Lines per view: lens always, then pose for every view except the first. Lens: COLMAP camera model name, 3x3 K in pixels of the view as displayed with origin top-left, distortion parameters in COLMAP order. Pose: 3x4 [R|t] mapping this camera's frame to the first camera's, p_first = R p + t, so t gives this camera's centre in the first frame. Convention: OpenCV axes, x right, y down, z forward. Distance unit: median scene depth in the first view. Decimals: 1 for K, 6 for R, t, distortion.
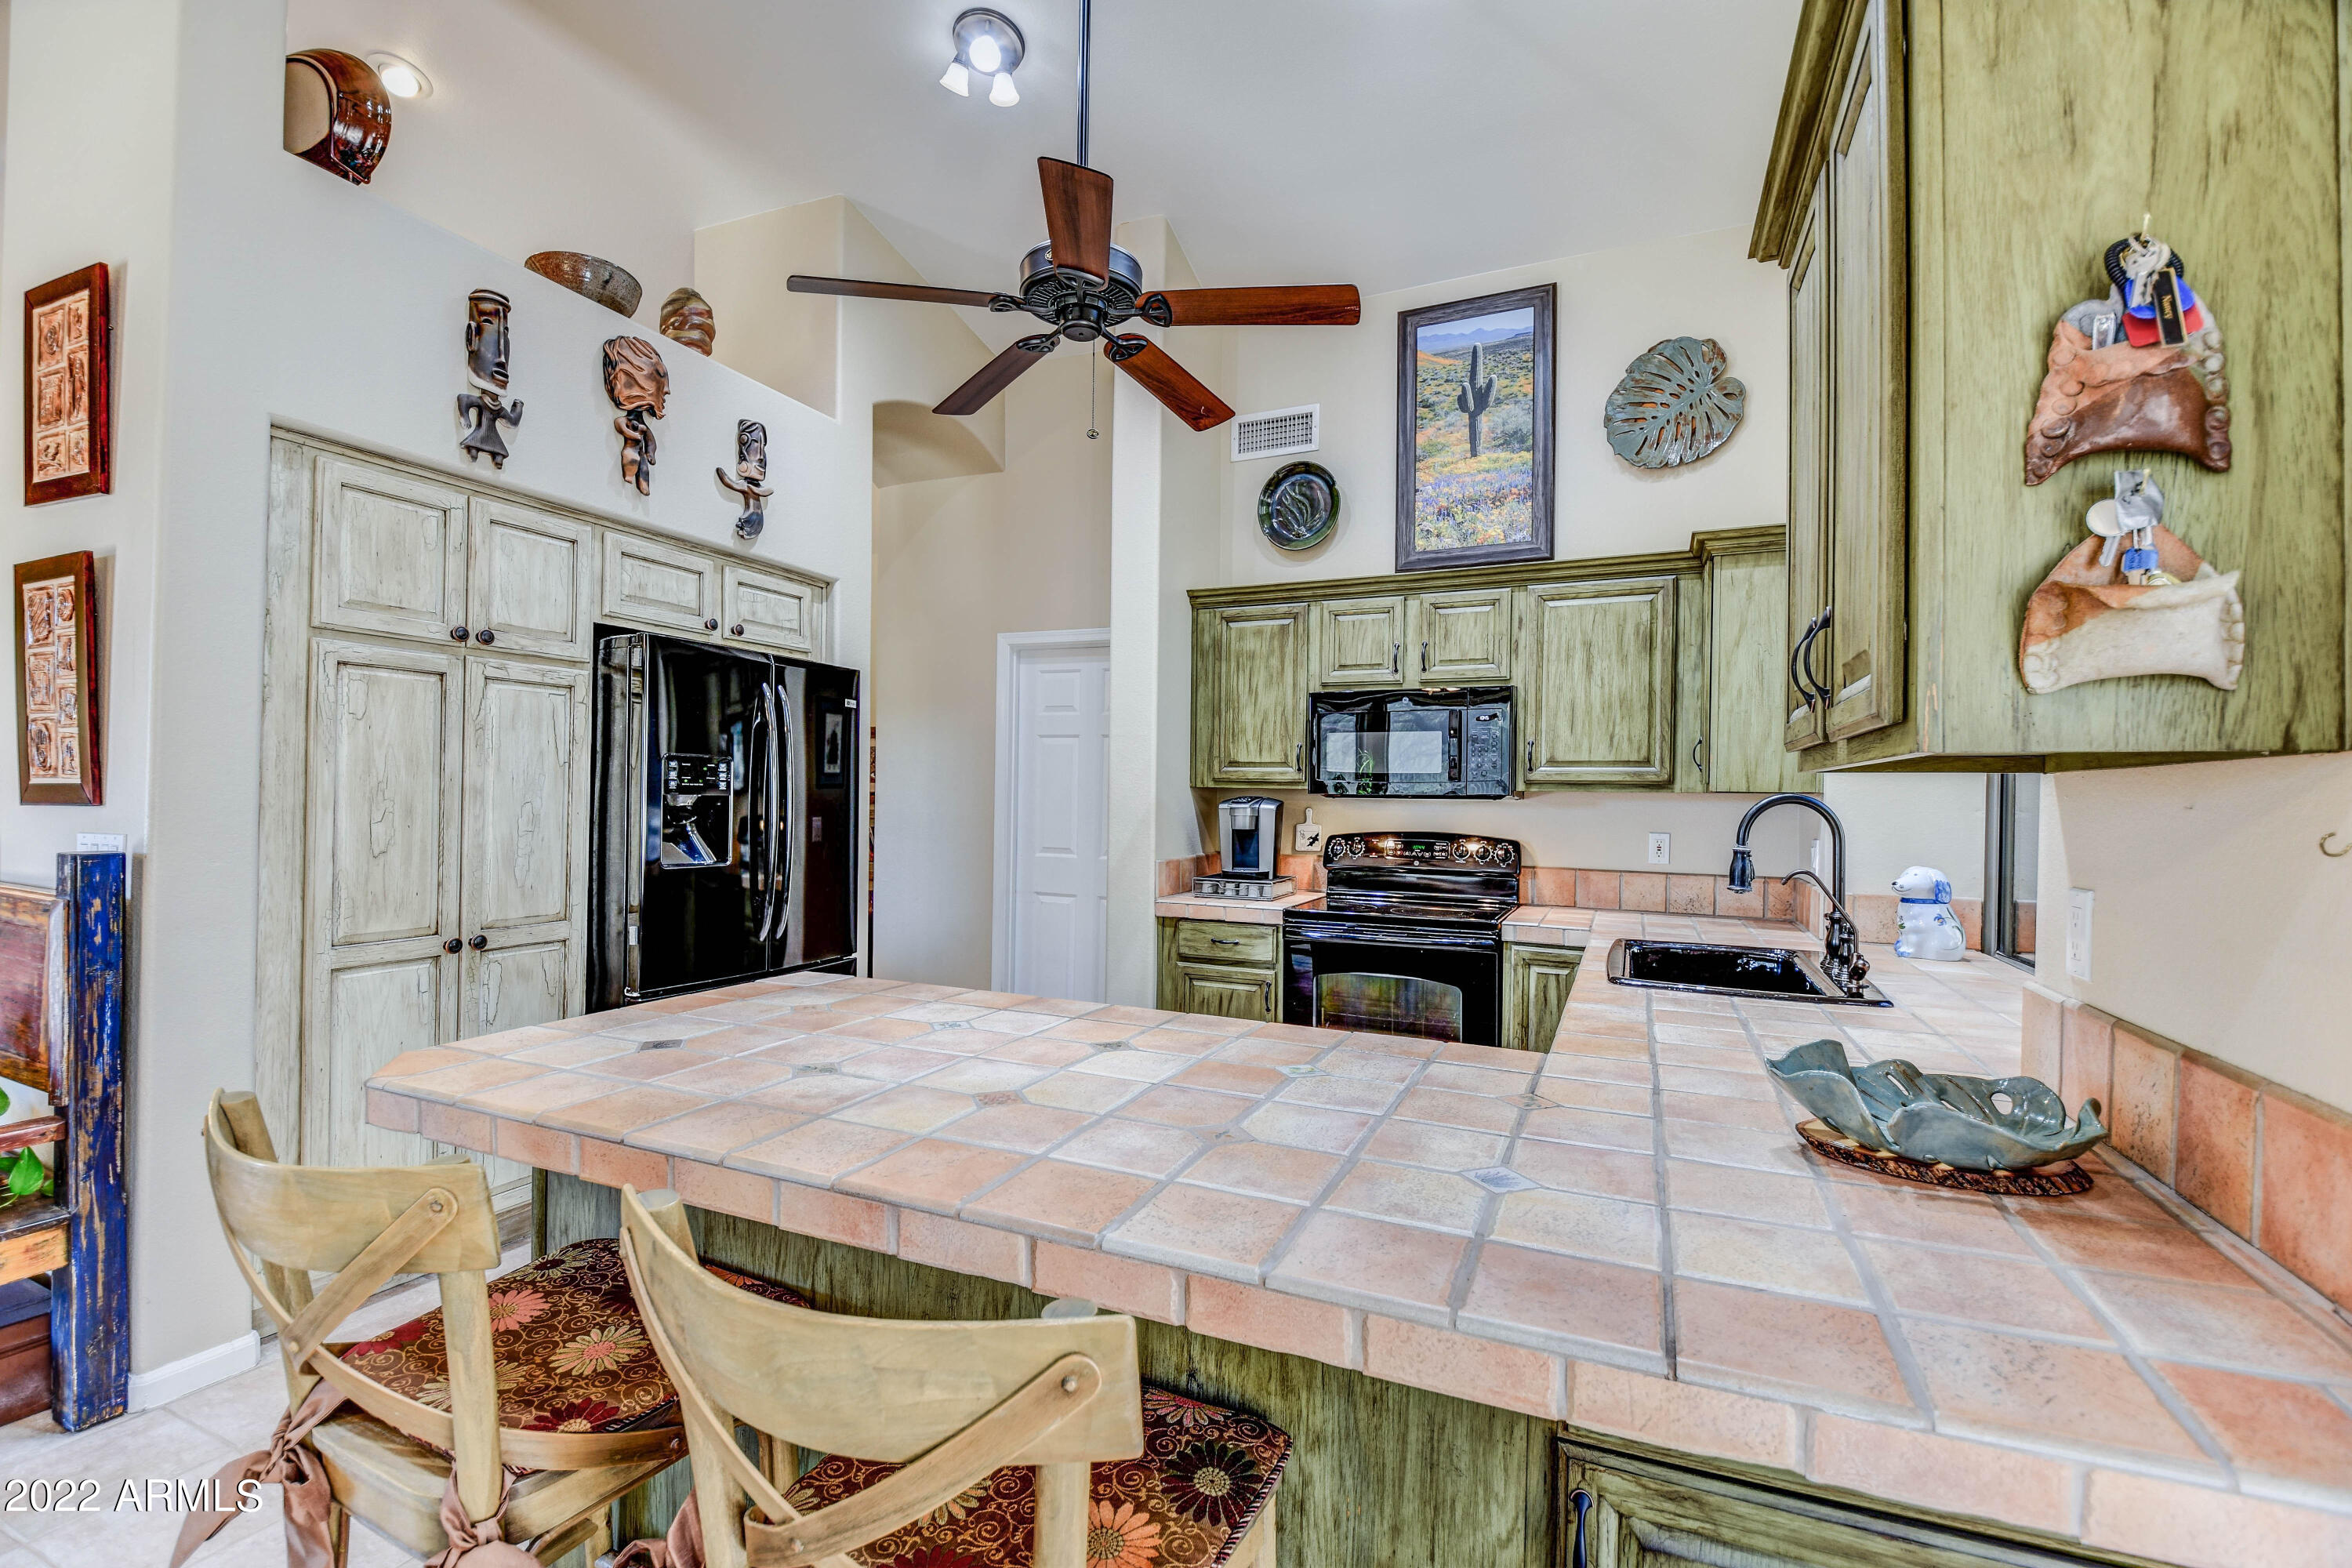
lens RADIAL K [[1031.9, 0, 1173.9], [0, 1031.9, 790.5], [0, 0, 1]] dist [-0.004034, -0.000327]
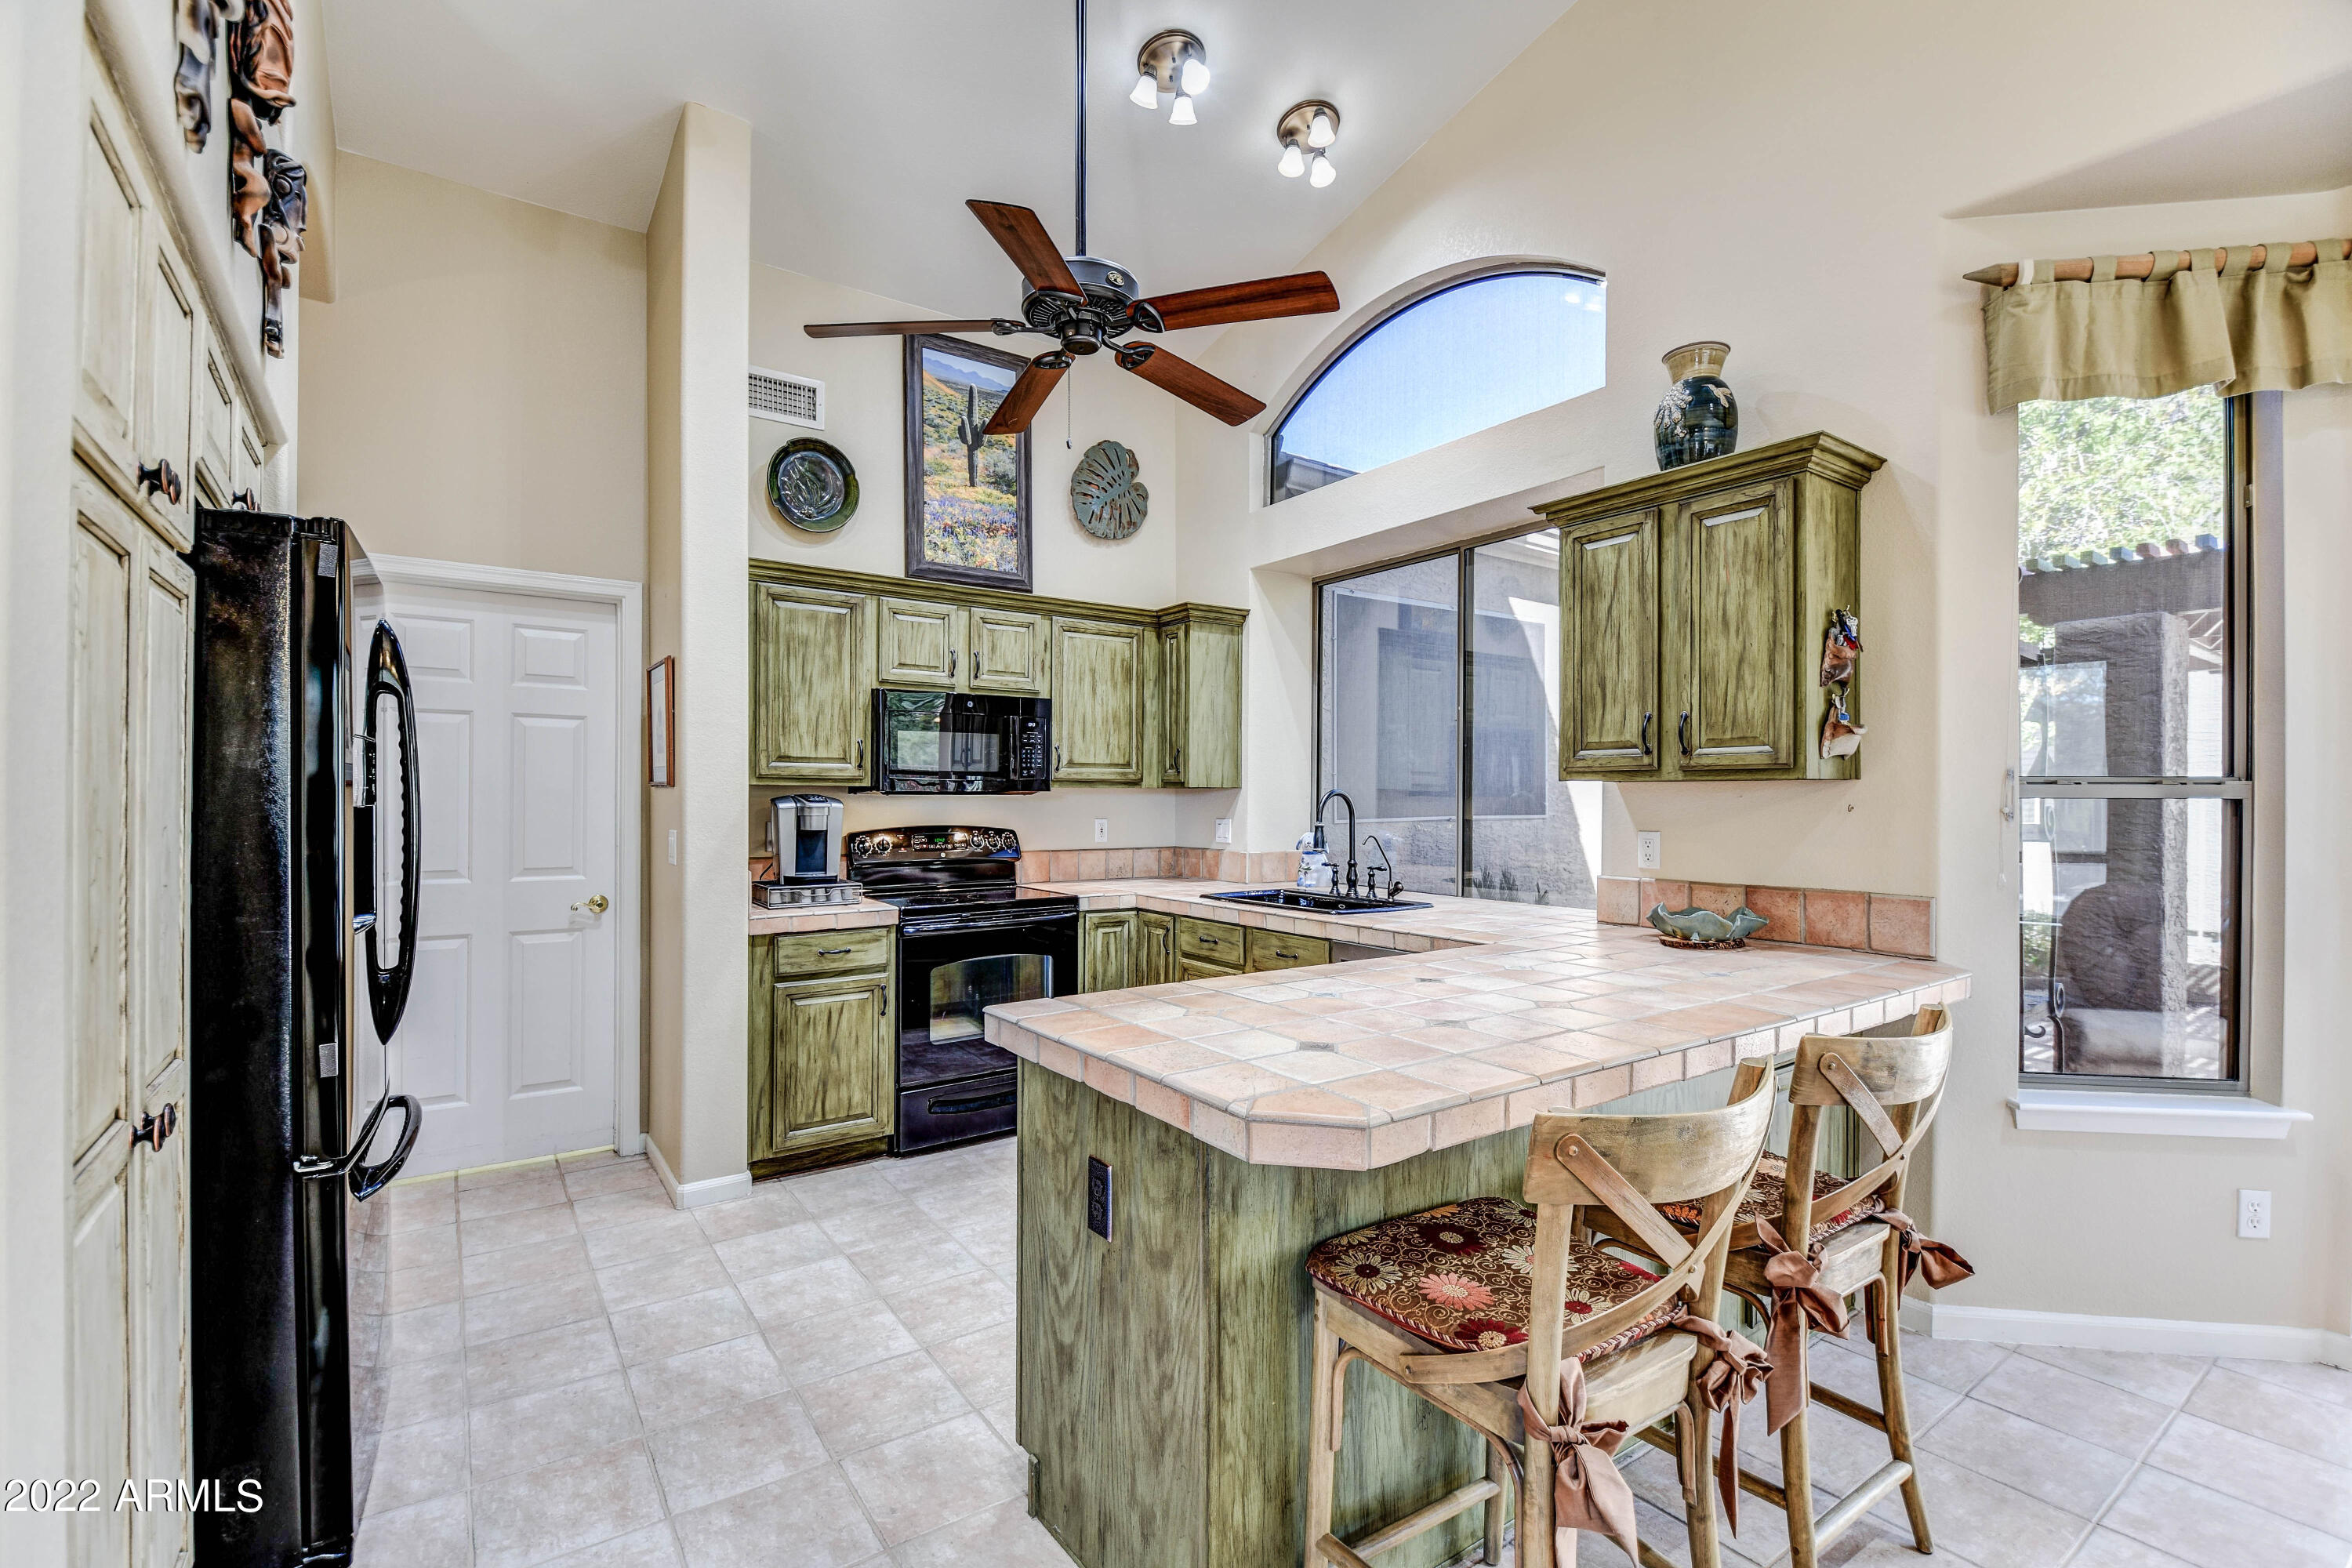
lens RADIAL K [[1031.9, 0, 1183.5], [0, 1031.9, 790.9], [0, 0, 1]] dist [-0.004034, -0.000327]
pose [[0.480829, -0.008850, 0.876769, -0.579970], [-0.000458, 0.999946, 0.010344, -0.007278], [-0.876814, -0.005376, 0.480800, 0.265582]]
